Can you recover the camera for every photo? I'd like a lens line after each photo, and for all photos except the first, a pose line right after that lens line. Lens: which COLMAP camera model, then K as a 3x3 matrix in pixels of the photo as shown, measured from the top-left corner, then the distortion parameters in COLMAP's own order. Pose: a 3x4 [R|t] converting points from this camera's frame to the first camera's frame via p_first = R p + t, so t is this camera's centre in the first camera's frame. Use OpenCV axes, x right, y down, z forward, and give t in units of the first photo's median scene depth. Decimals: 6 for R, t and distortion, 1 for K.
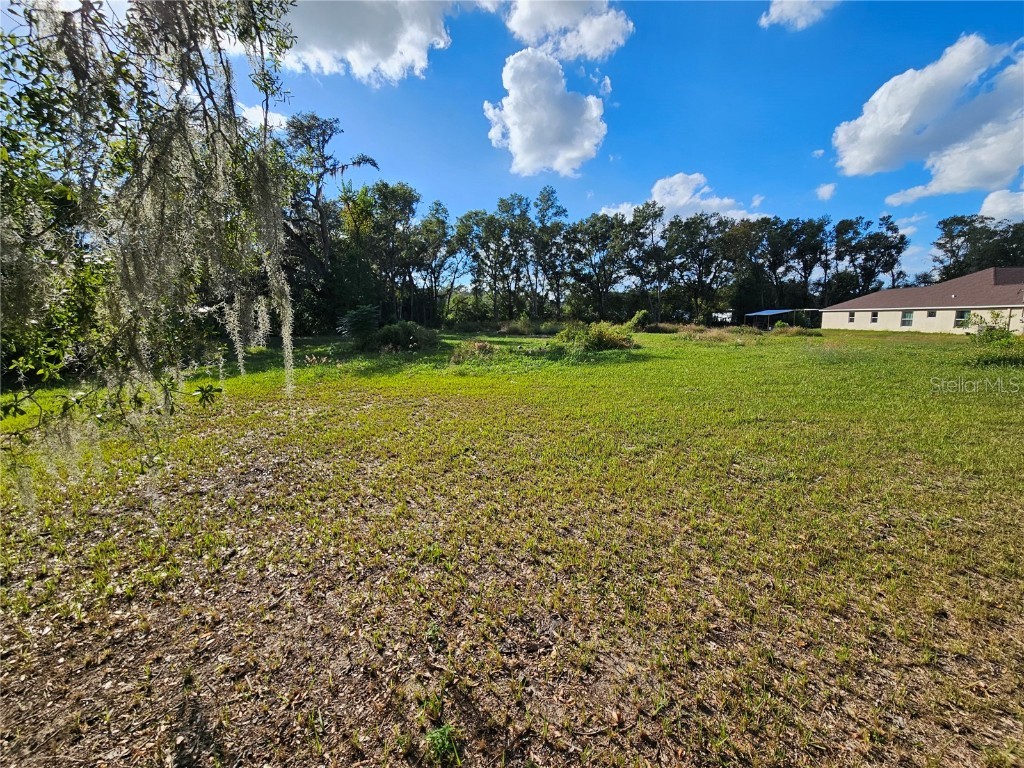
lens RADIAL K [[421.2, 0, 512.5], [0, 421.2, 391.0], [0, 0, 1]] dist [-0.015388, 0.000803]
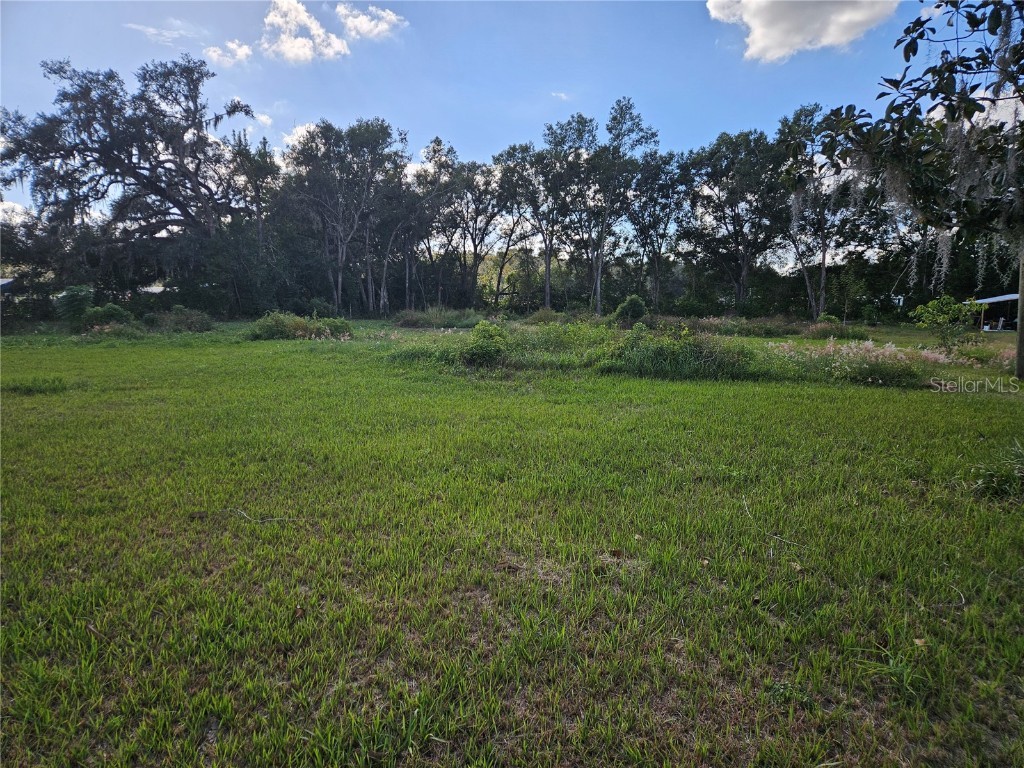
lens RADIAL K [[672.4, 0, 497.3], [0, 672.4, 411.8], [0, 0, 1]] dist [0.044415, -0.035343]
pose [[0.931147, 0.070485, -0.357767, 0.247535], [-0.075651, 0.997134, -0.000446, 0.002137], [0.356710, 0.027480, 0.933811, -0.017129]]
